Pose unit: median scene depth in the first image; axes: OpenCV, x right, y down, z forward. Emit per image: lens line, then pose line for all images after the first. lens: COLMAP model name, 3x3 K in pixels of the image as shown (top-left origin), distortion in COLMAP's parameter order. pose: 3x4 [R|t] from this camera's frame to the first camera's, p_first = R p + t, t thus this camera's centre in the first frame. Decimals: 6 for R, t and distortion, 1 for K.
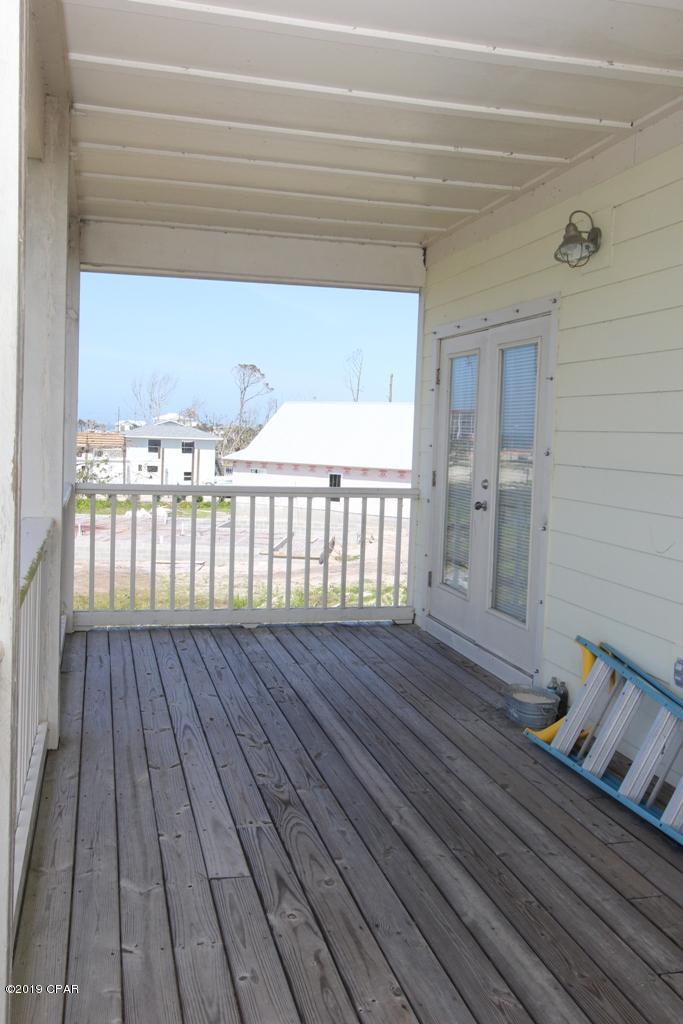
lens RADIAL K [[982.6, 0, 341.7], [0, 982.6, 507.9], [0, 0, 1]] dist [-0.005645, 0.000000]
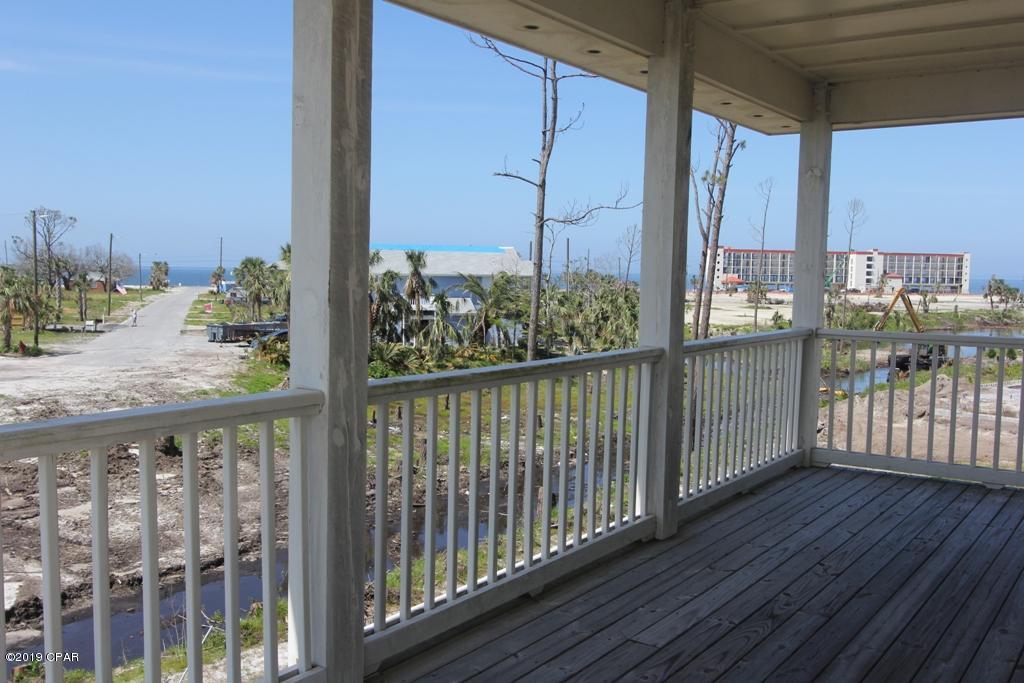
lens RADIAL K [[982.6, 0, 511.1], [0, 982.6, 345.4], [0, 0, 1]] dist [-0.005645, 0.000000]
pose [[0.661489, 0.037238, -0.749030, 0.506900], [-0.054739, 0.998500, 0.001298, 0.017053], [0.747955, 0.040143, 0.662535, 0.057260]]
